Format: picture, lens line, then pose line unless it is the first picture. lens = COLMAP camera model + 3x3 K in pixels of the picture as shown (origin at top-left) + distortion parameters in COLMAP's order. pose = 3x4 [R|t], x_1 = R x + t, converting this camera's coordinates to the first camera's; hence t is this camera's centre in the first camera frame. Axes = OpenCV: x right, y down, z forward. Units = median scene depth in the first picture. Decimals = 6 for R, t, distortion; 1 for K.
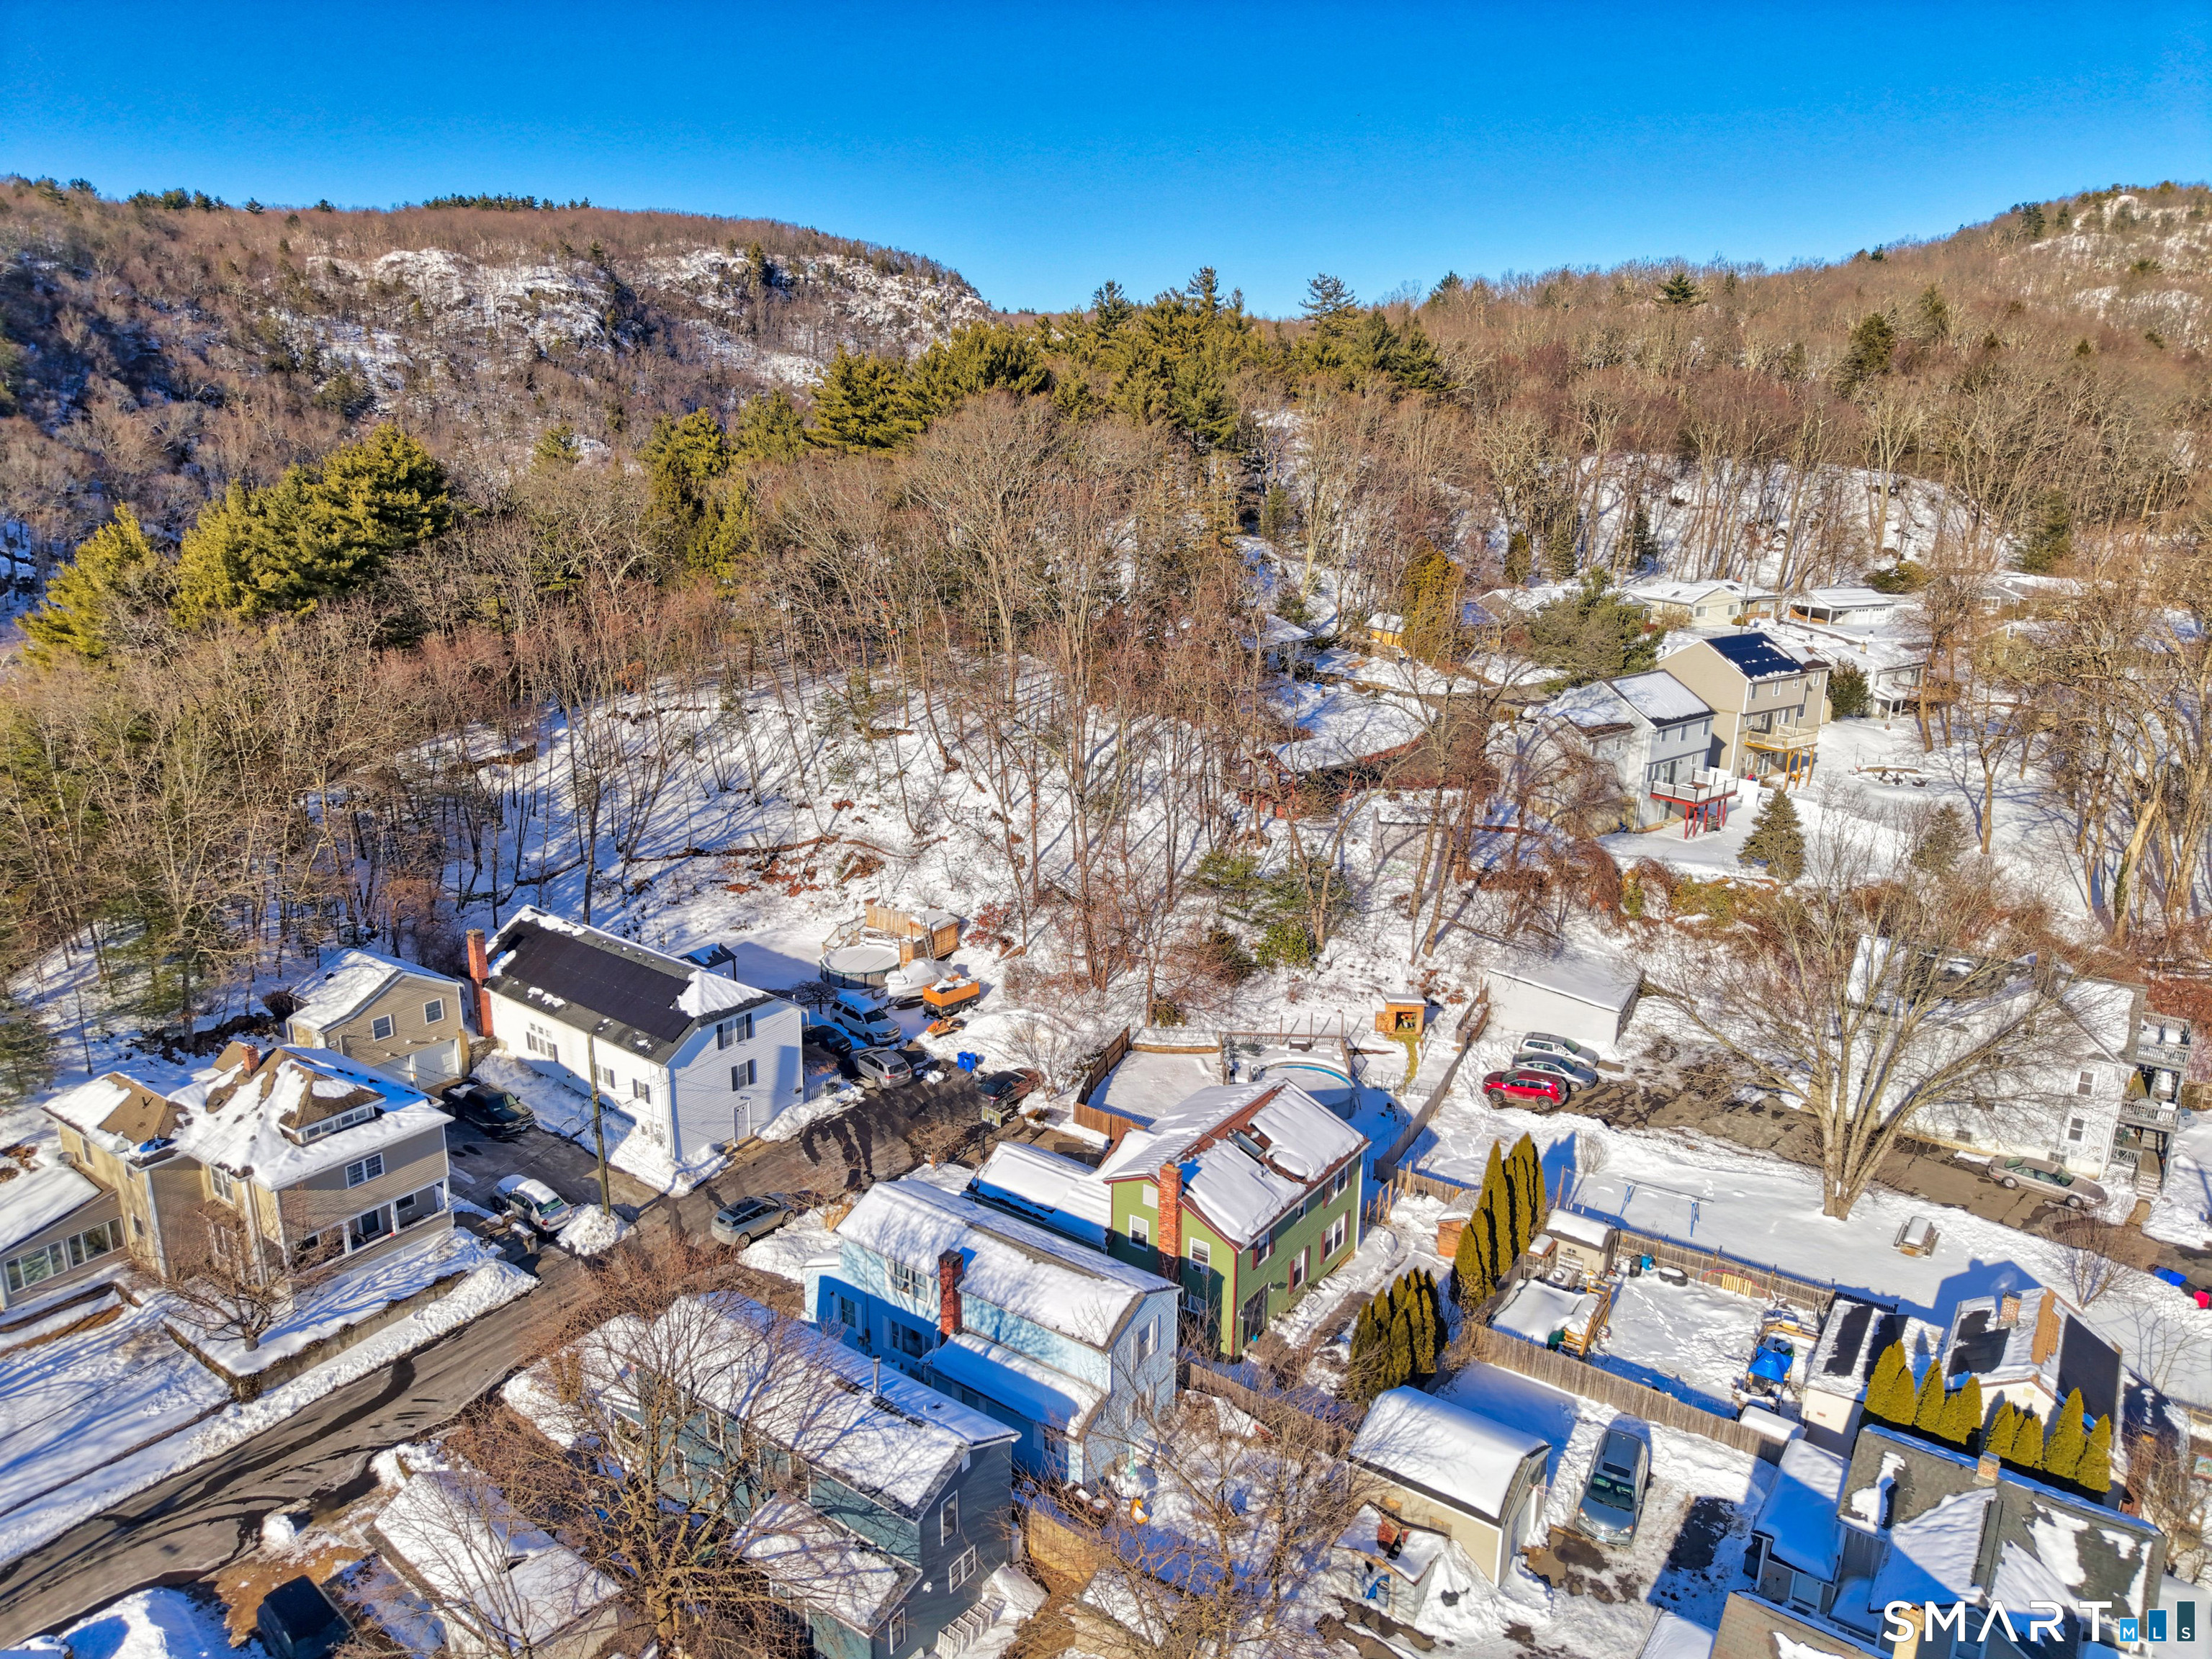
lens RADIAL K [[1484.8, 0, 1105.8], [0, 1484.8, 822.4], [0, 0, 1]] dist [0.030478, -0.032558]
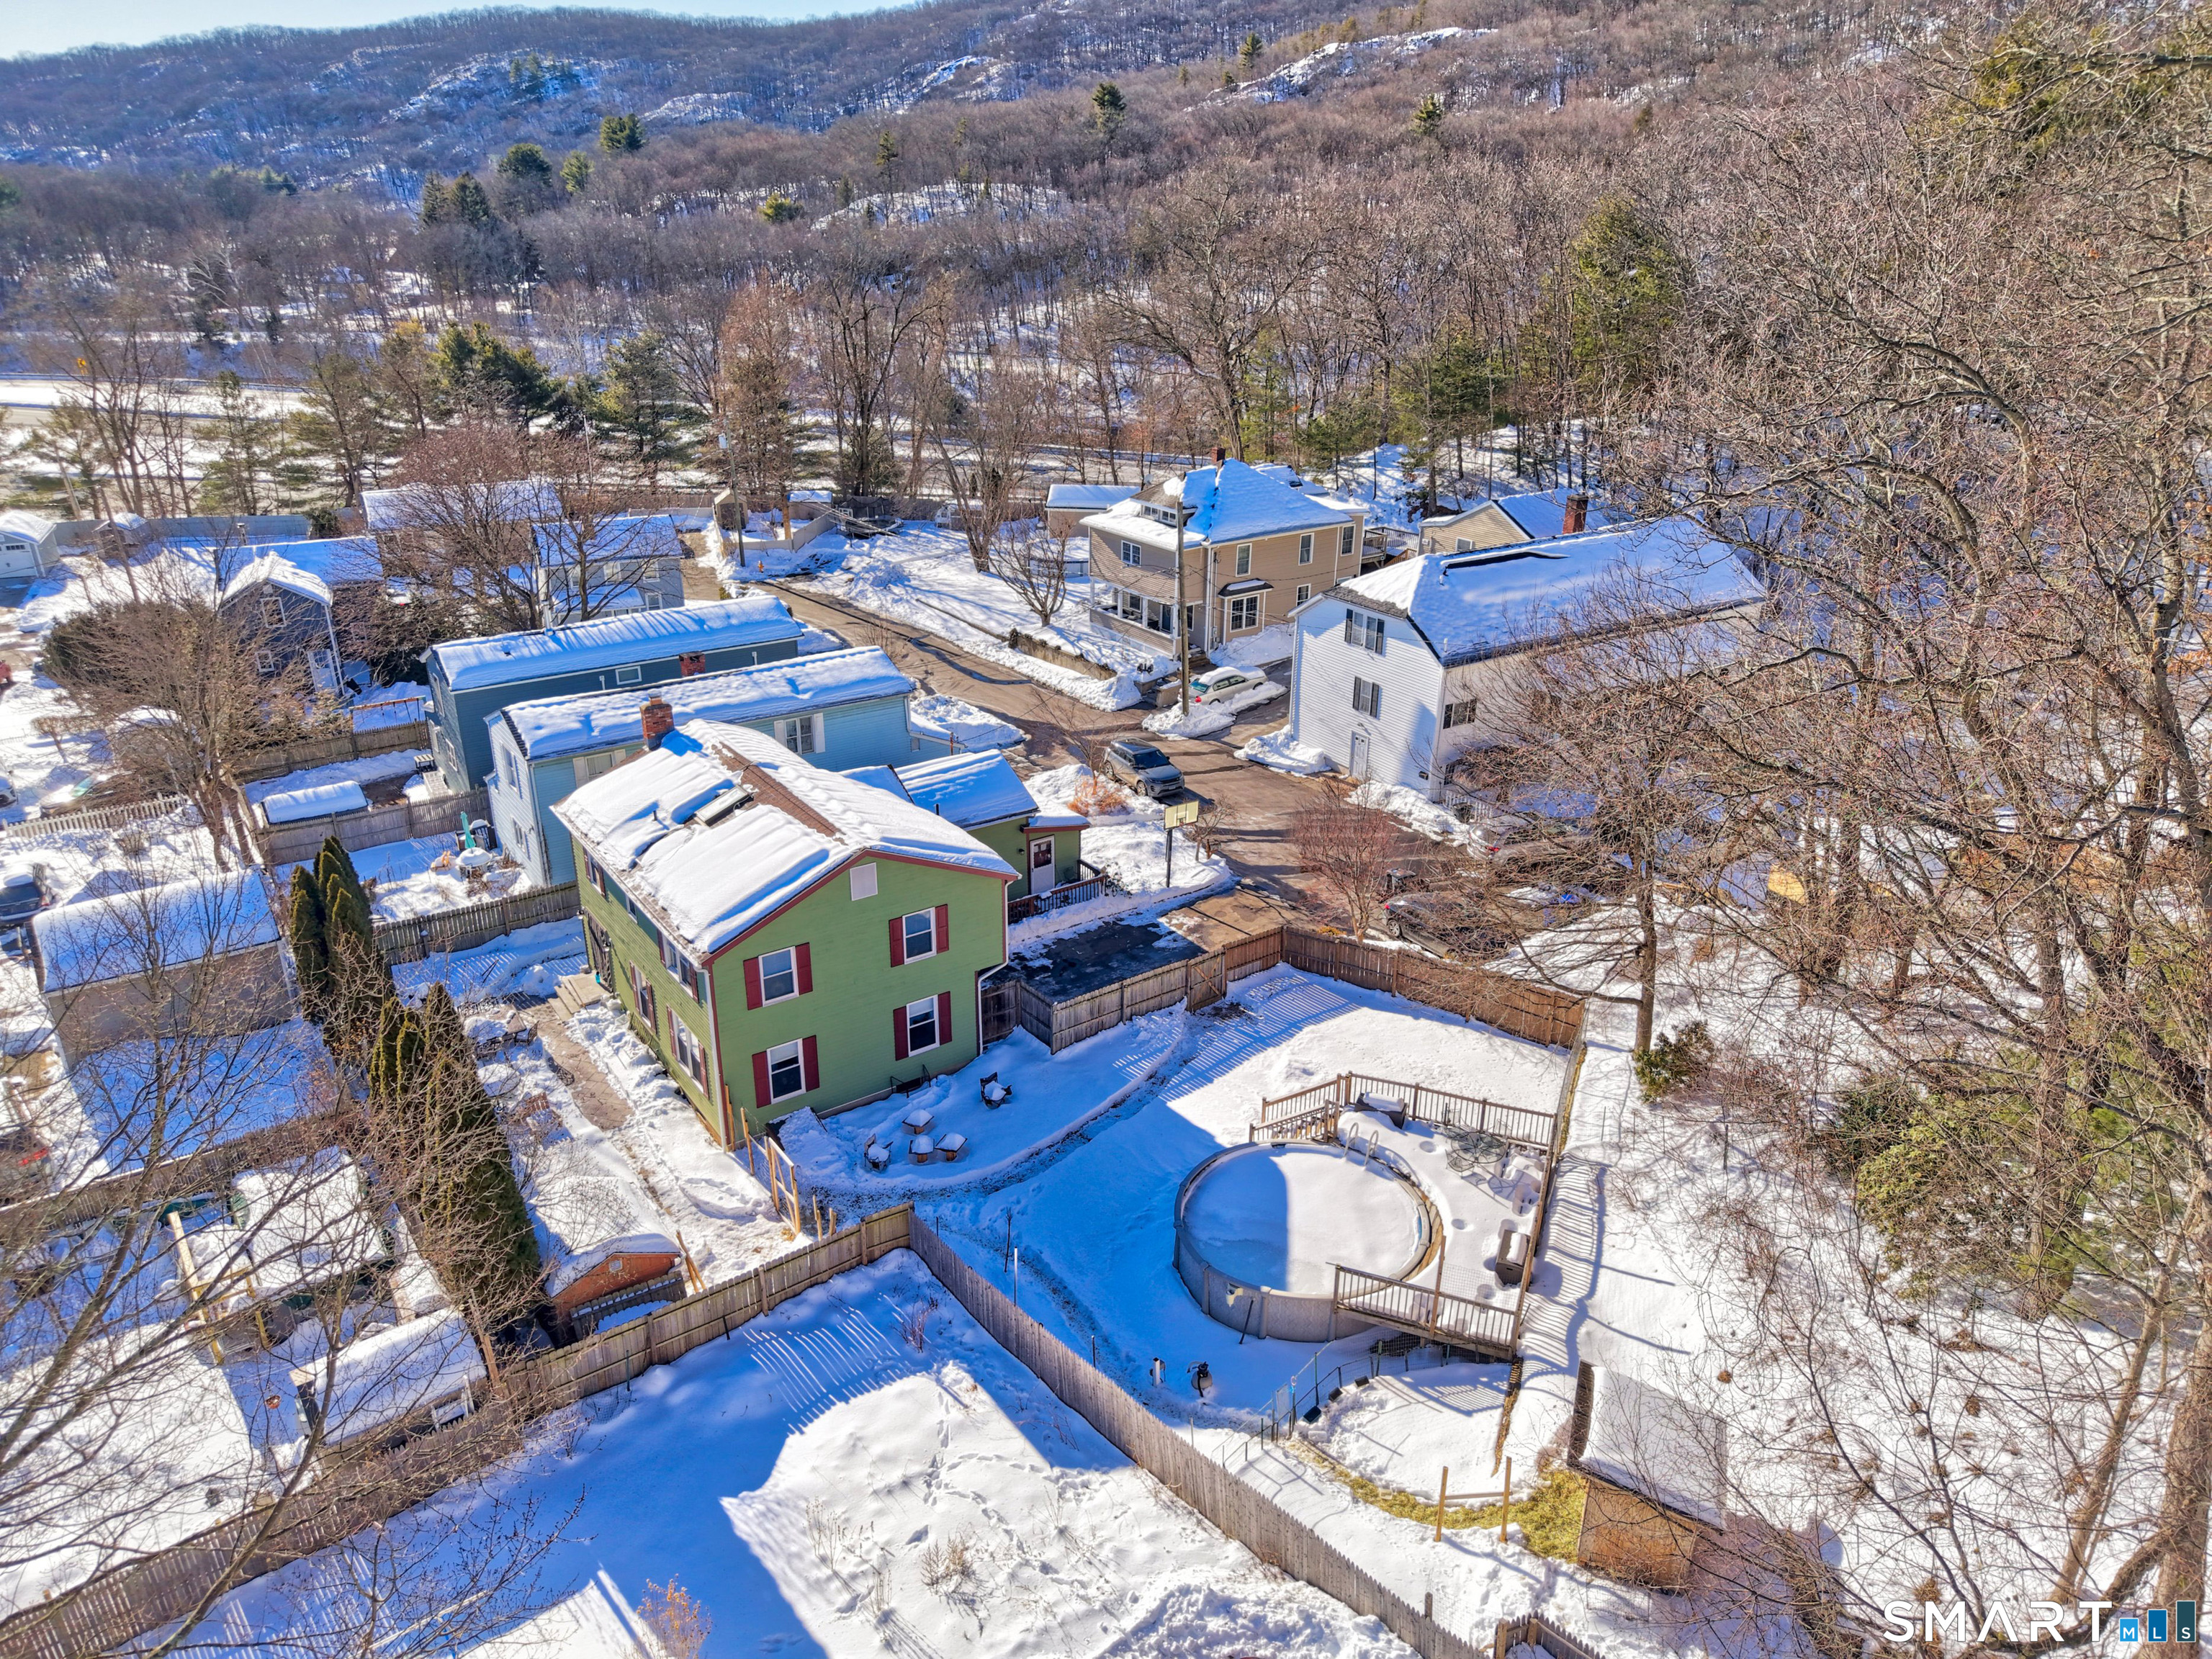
lens RADIAL K [[1484.8, 0, 1110.7], [0, 1484.8, 834.4], [0, 0, 1]] dist [0.030478, -0.032558]
pose [[-0.331769, 0.359606, -0.872131, 0.435328], [-0.257147, 0.855011, 0.450368, -0.070826], [0.907637, 0.373684, -0.191195, 0.939366]]
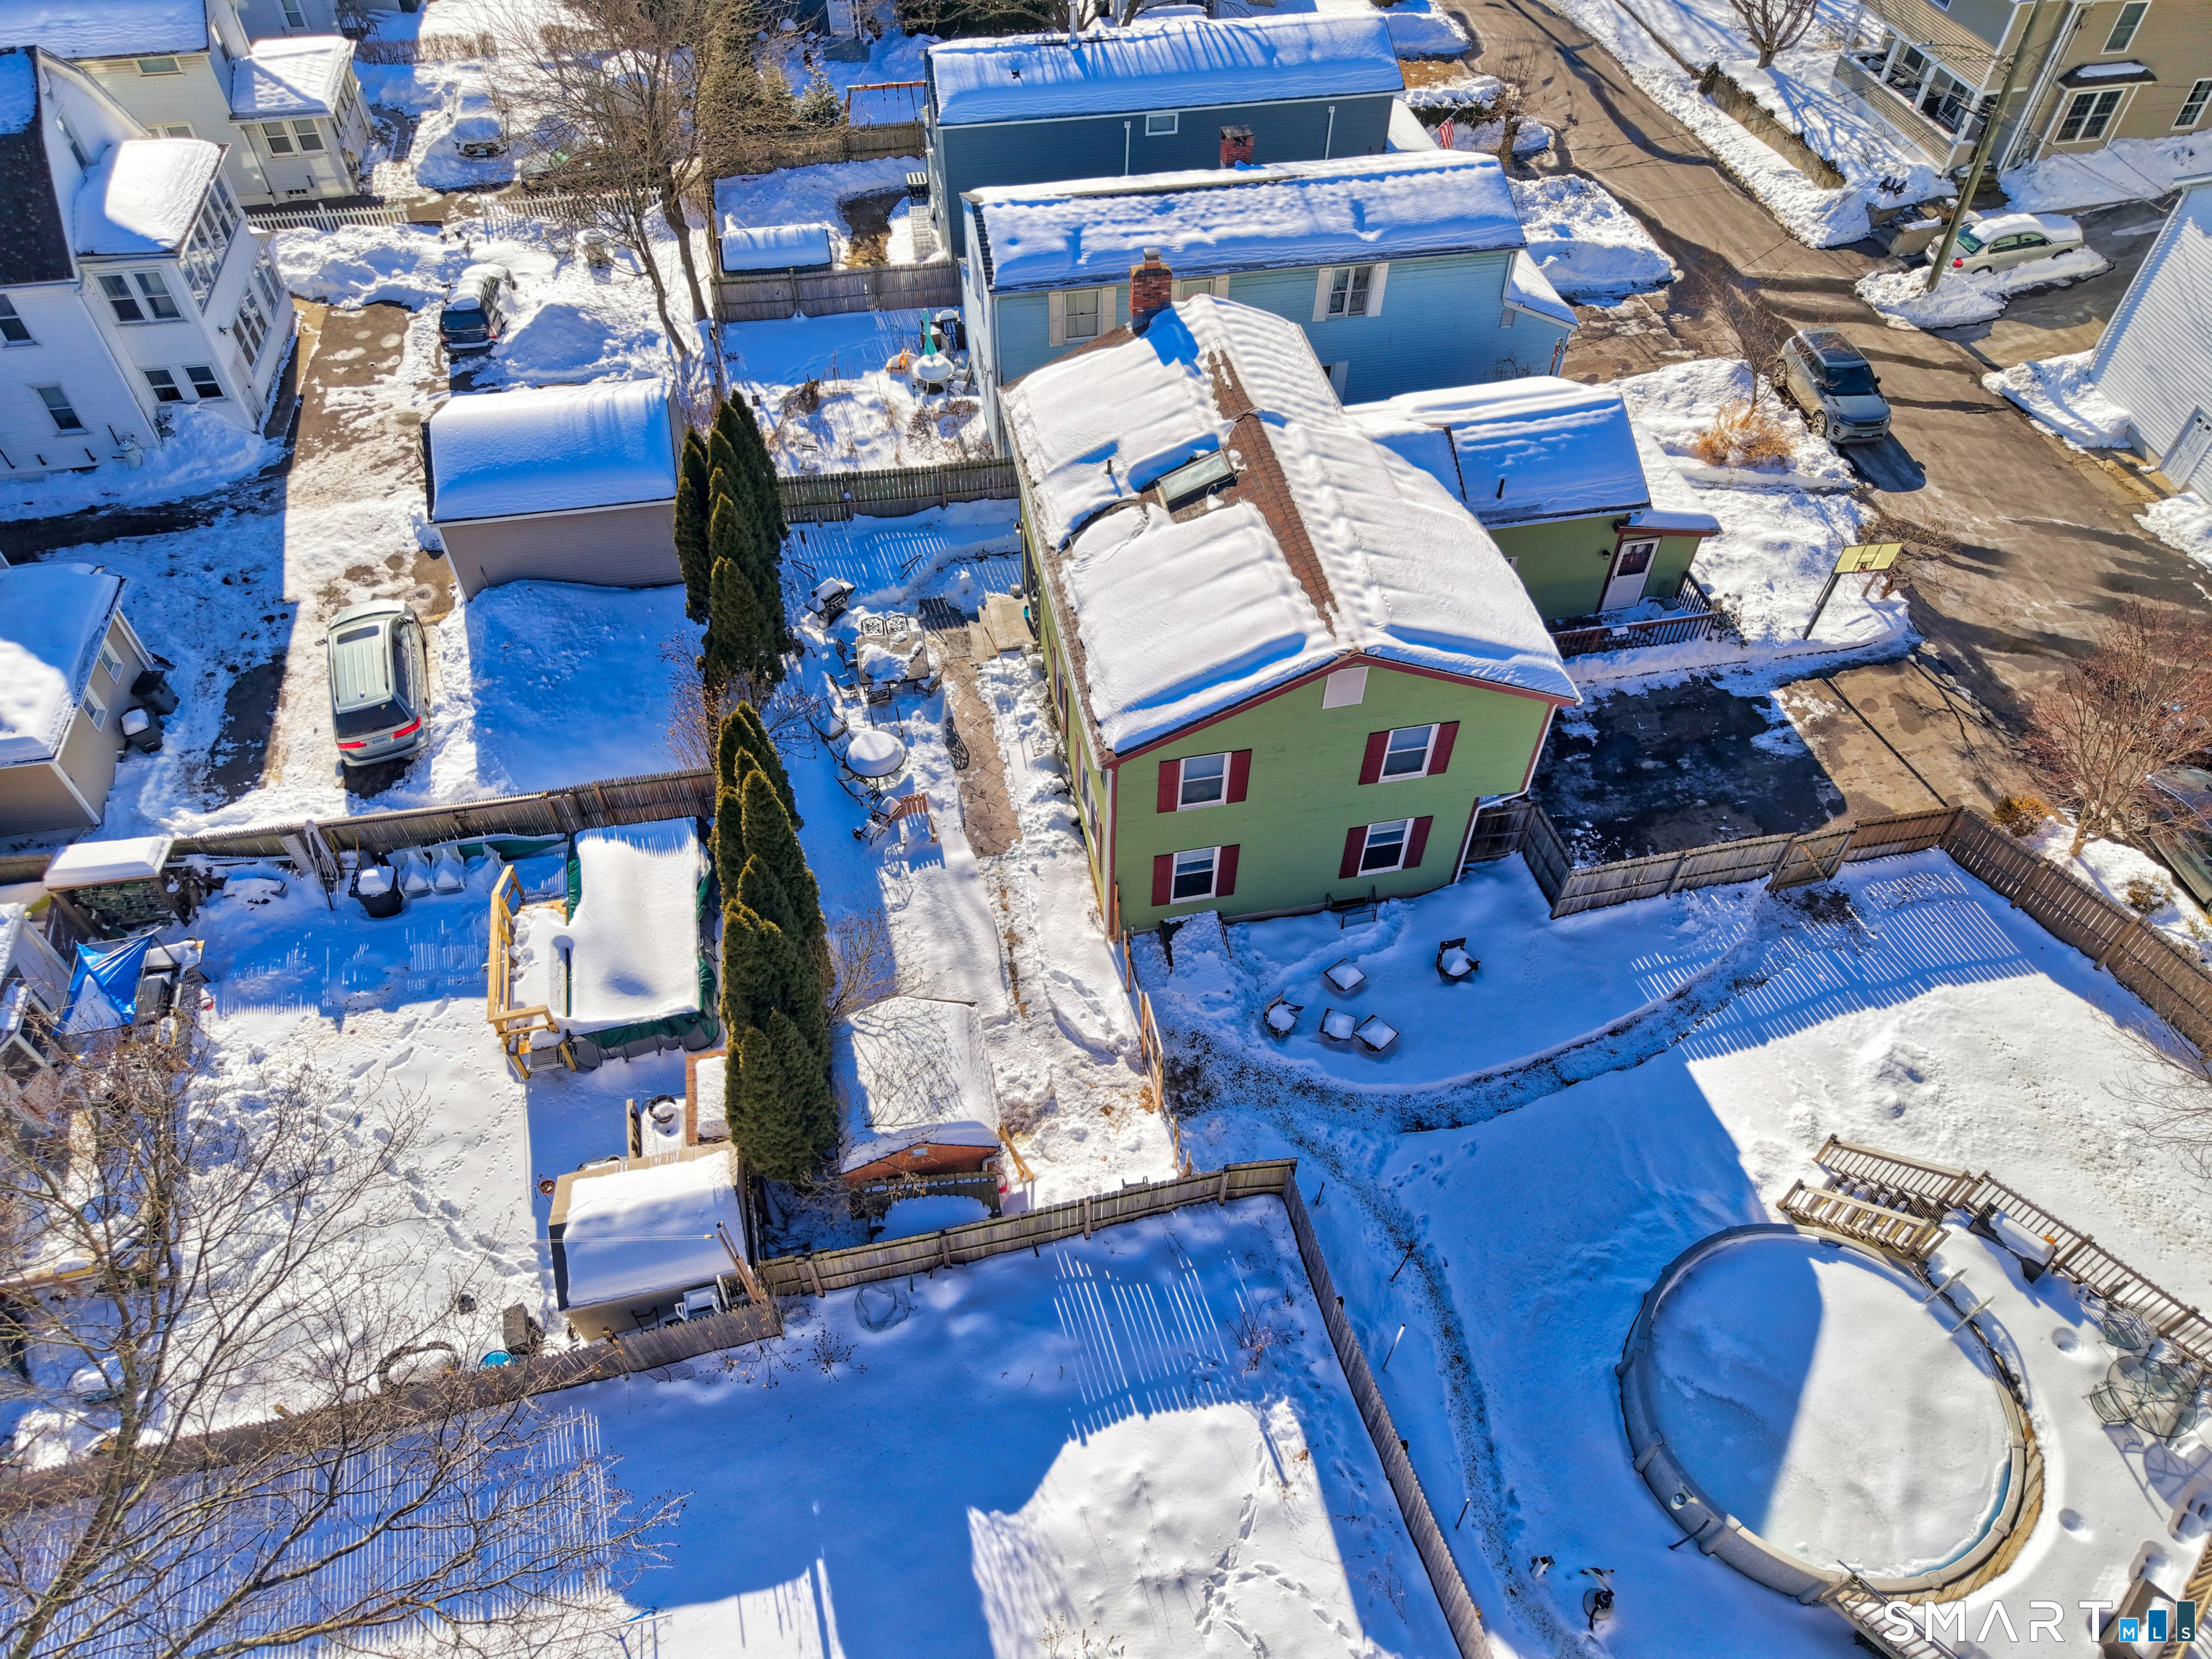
lens RADIAL K [[1484.8, 0, 1097.0], [0, 1484.8, 835.4], [0, 0, 1]] dist [0.030478, -0.032558]
pose [[-0.687880, 0.539751, -0.485273, 0.286953], [-0.201715, 0.500083, 0.842157, -0.073490], [0.697232, 0.677190, -0.235121, 0.854125]]
